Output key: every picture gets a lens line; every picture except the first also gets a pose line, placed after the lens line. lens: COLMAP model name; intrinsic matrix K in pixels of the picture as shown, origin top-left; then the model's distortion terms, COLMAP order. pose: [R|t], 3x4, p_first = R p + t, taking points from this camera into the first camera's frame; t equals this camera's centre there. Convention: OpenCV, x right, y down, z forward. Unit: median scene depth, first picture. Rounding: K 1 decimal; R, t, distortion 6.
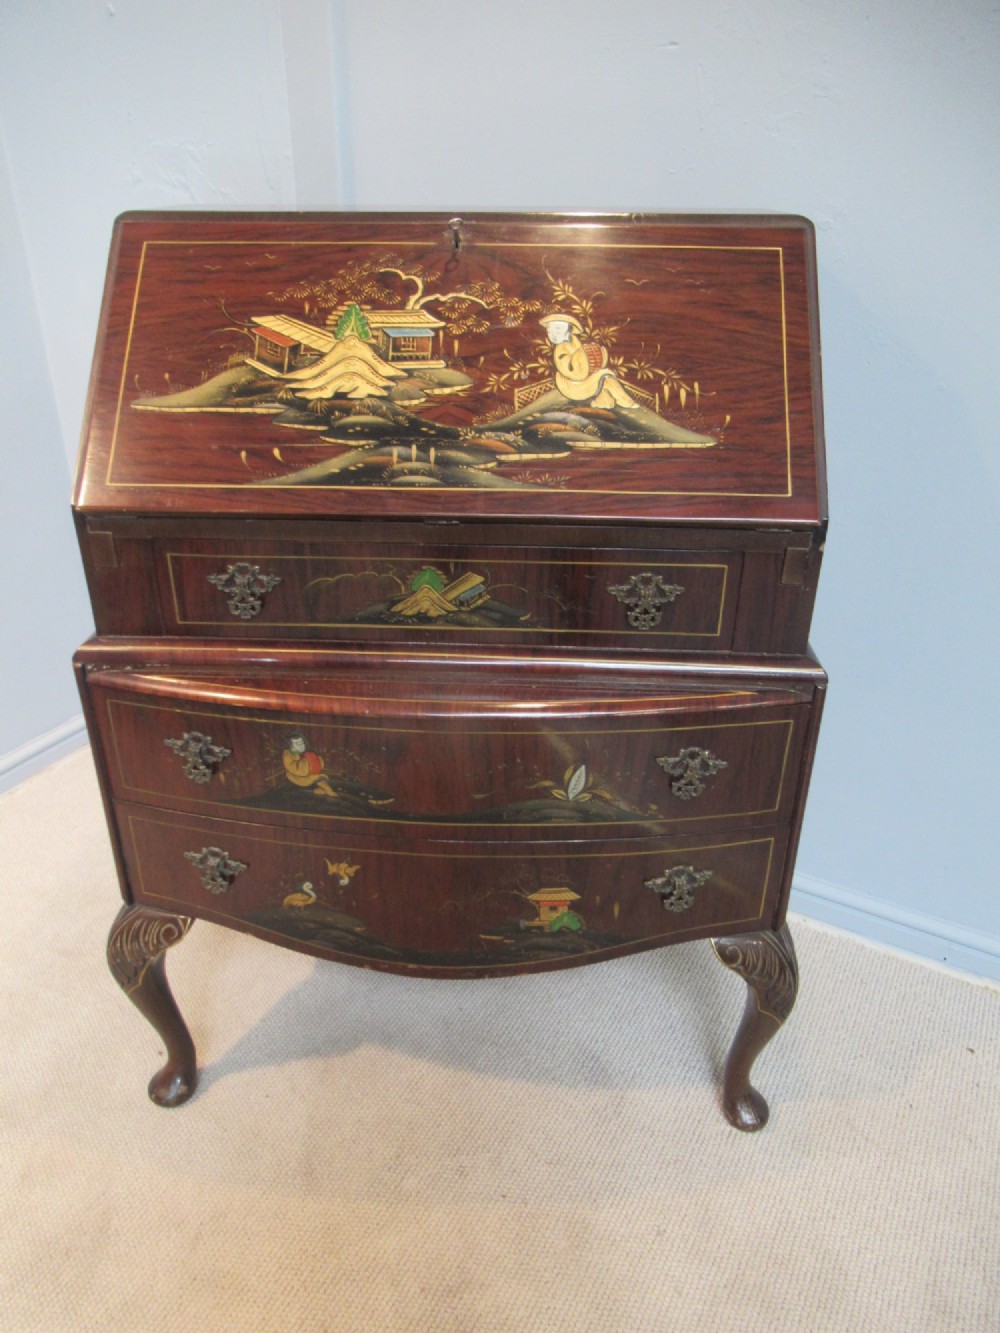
lens RADIAL K [[1013.6, 0, 494.0], [0, 1013.6, 648.4], [0, 0, 1]] dist [-0.016294, 0.010961]
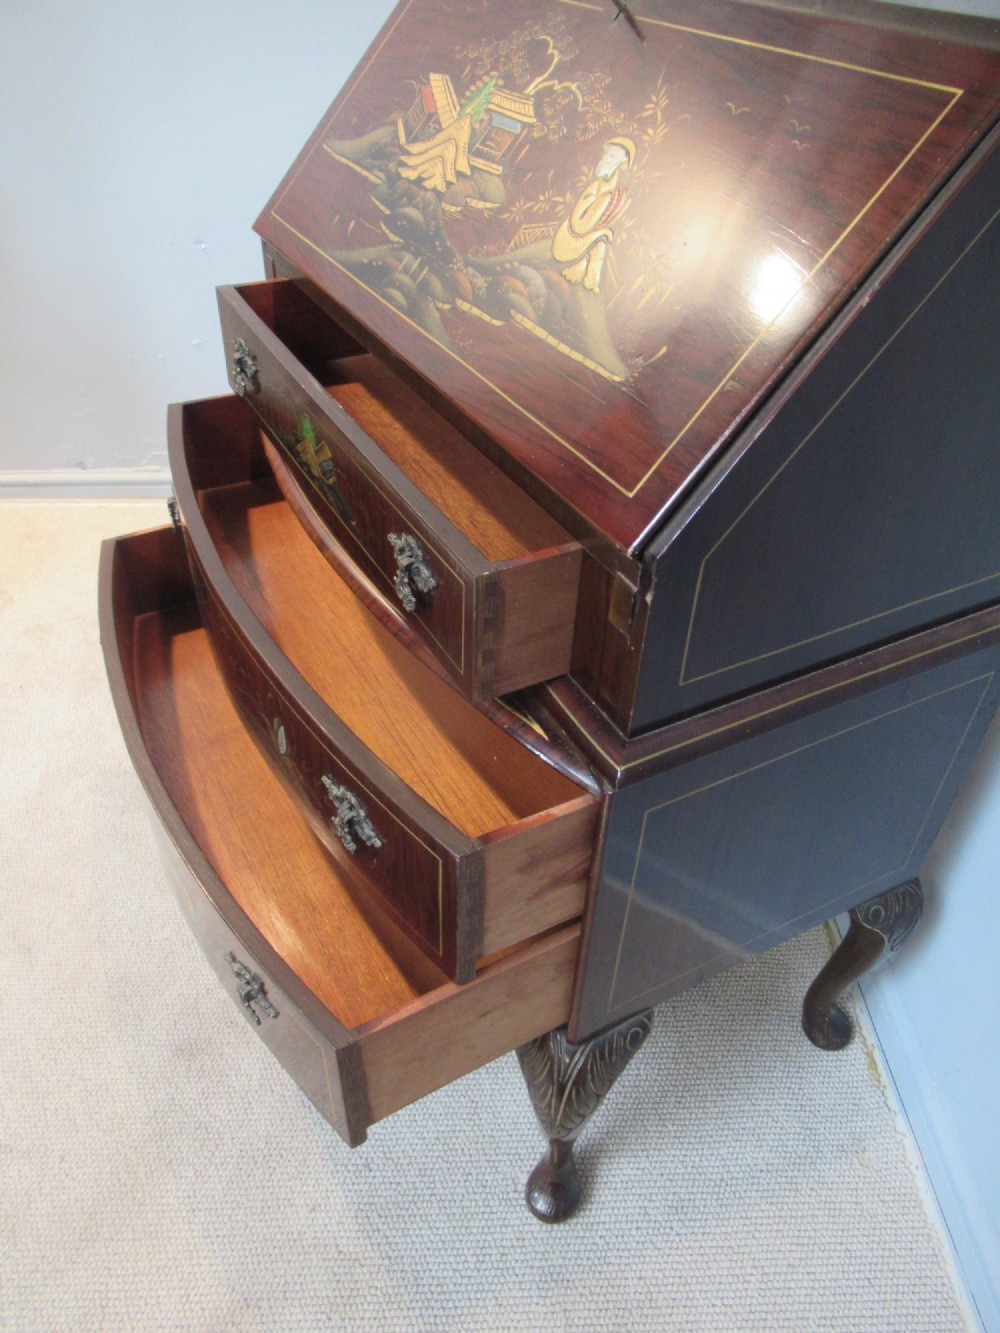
lens RADIAL K [[1013.6, 0, 492.6], [0, 1013.6, 662.5], [0, 0, 1]] dist [-0.016294, 0.010961]
pose [[0.519104, 0.544045, -0.659202, 0.672956], [-0.400969, 0.836130, 0.374313, -0.249004], [0.754821, 0.070012, 0.652183, 0.496017]]
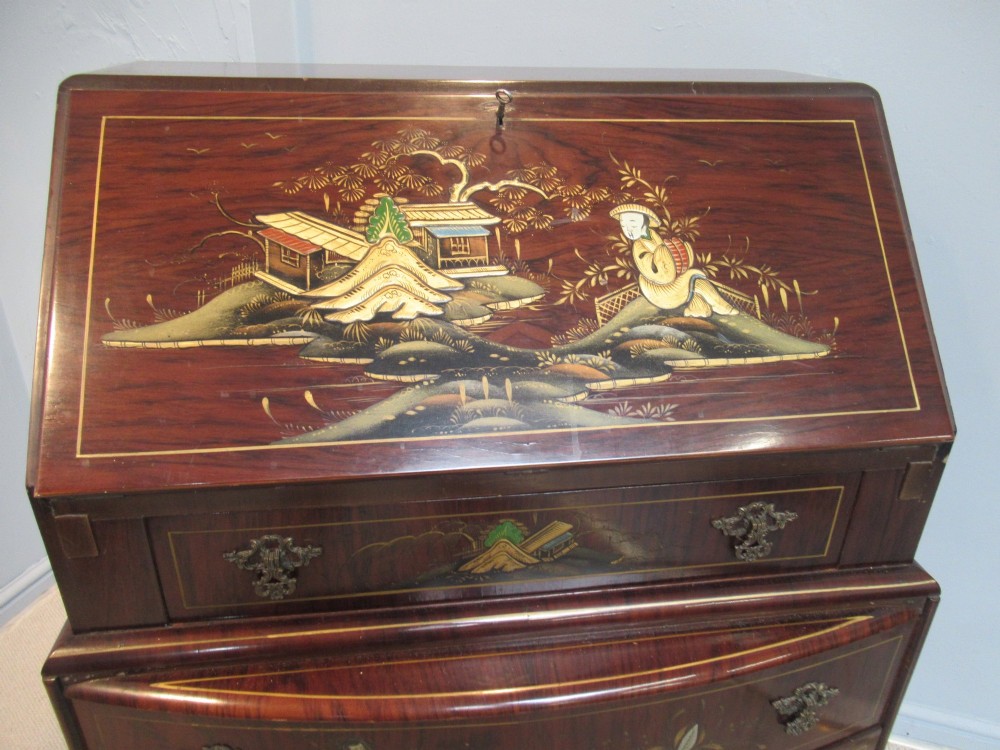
lens RADIAL K [[760.4, 0, 497.0], [0, 760.4, 356.8], [0, 0, 1]] dist [-0.016294, 0.010961]
pose [[0.982376, -0.064749, 0.175341, -0.167573], [0.065492, 0.997852, 0.001548, -0.208766], [-0.175064, 0.009962, 0.984507, 0.387326]]
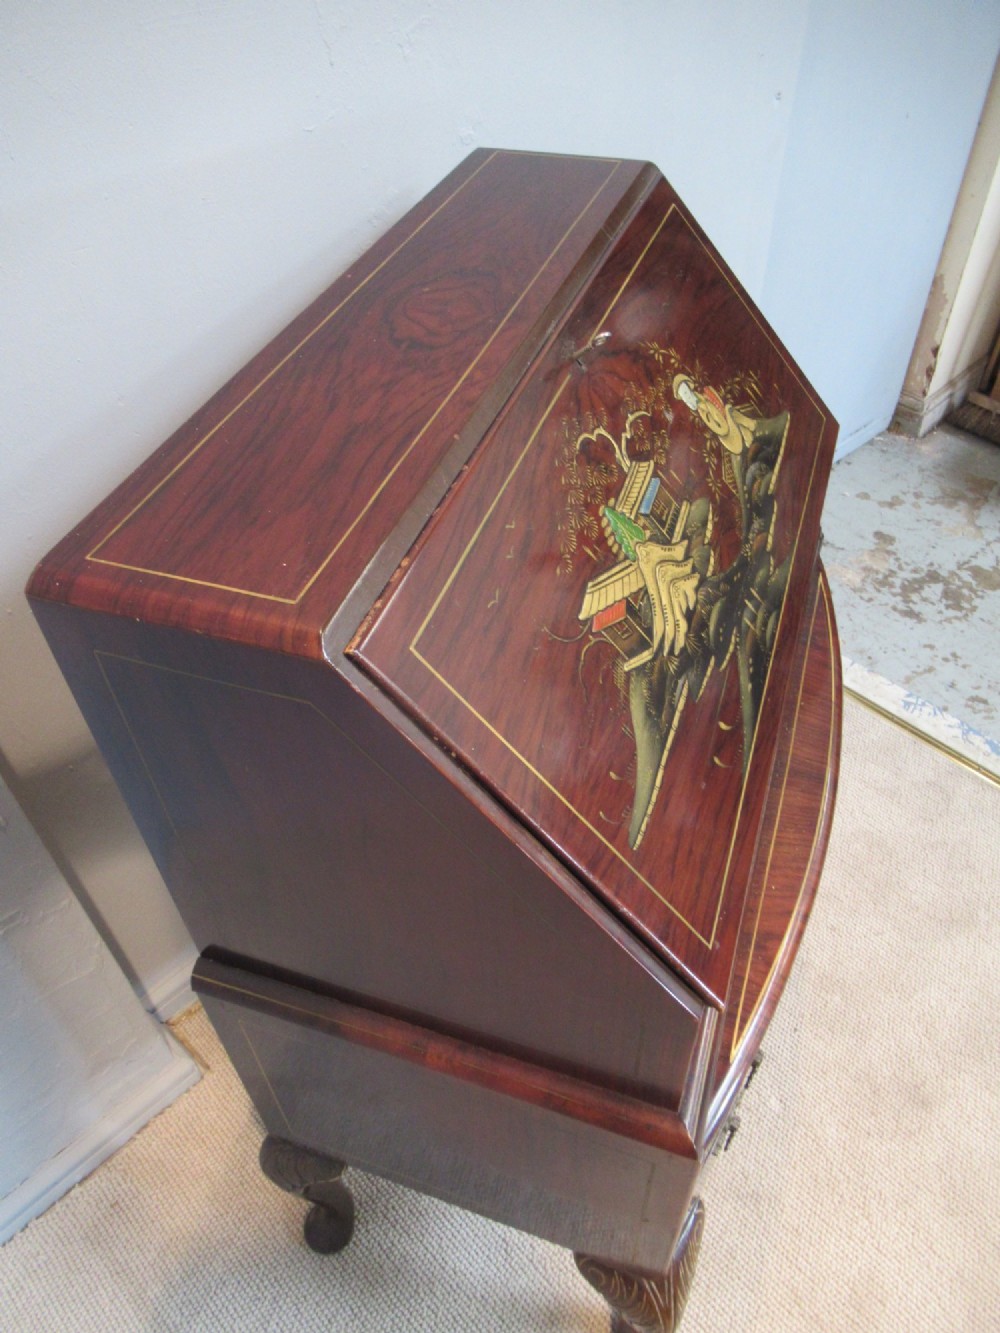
lens RADIAL K [[1013.6, 0, 510.8], [0, 1013.6, 646.5], [0, 0, 1]] dist [-0.016294, 0.010961]
pose [[0.272801, -0.672553, 0.687933, -0.706989], [0.440815, 0.722959, 0.531990, -0.677661], [-0.855139, 0.158124, 0.493695, 0.730625]]
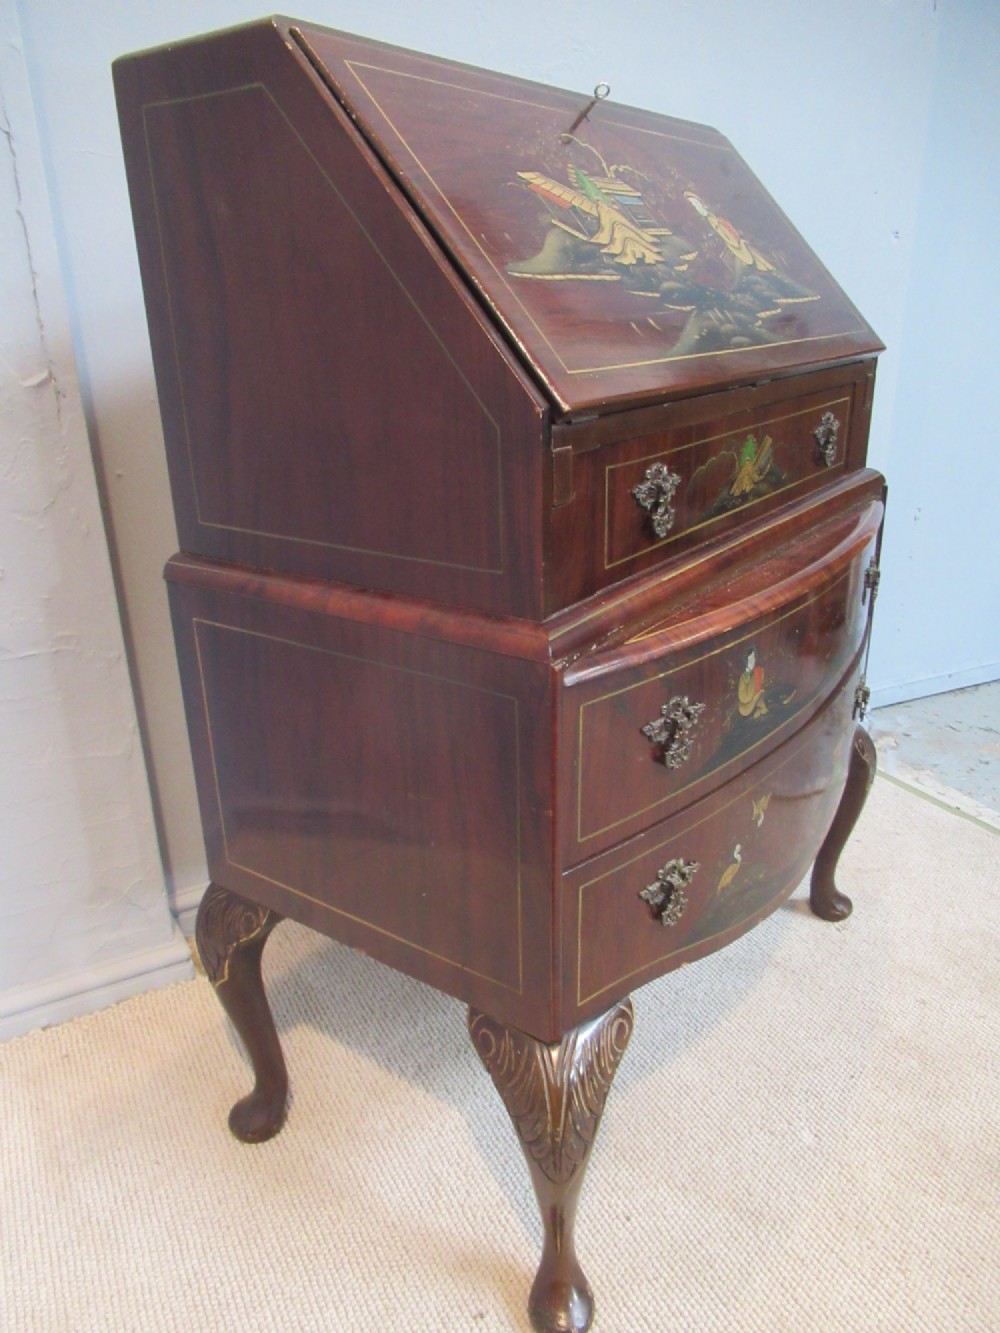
lens RADIAL K [[1013.6, 0, 501.3], [0, 1013.6, 653.7], [0, 0, 1]] dist [-0.016294, 0.010961]
pose [[0.537191, -0.297210, 0.789362, -0.968988], [0.387903, 0.918073, 0.081690, -0.059474], [-0.748971, 0.262313, 0.608469, 0.642567]]
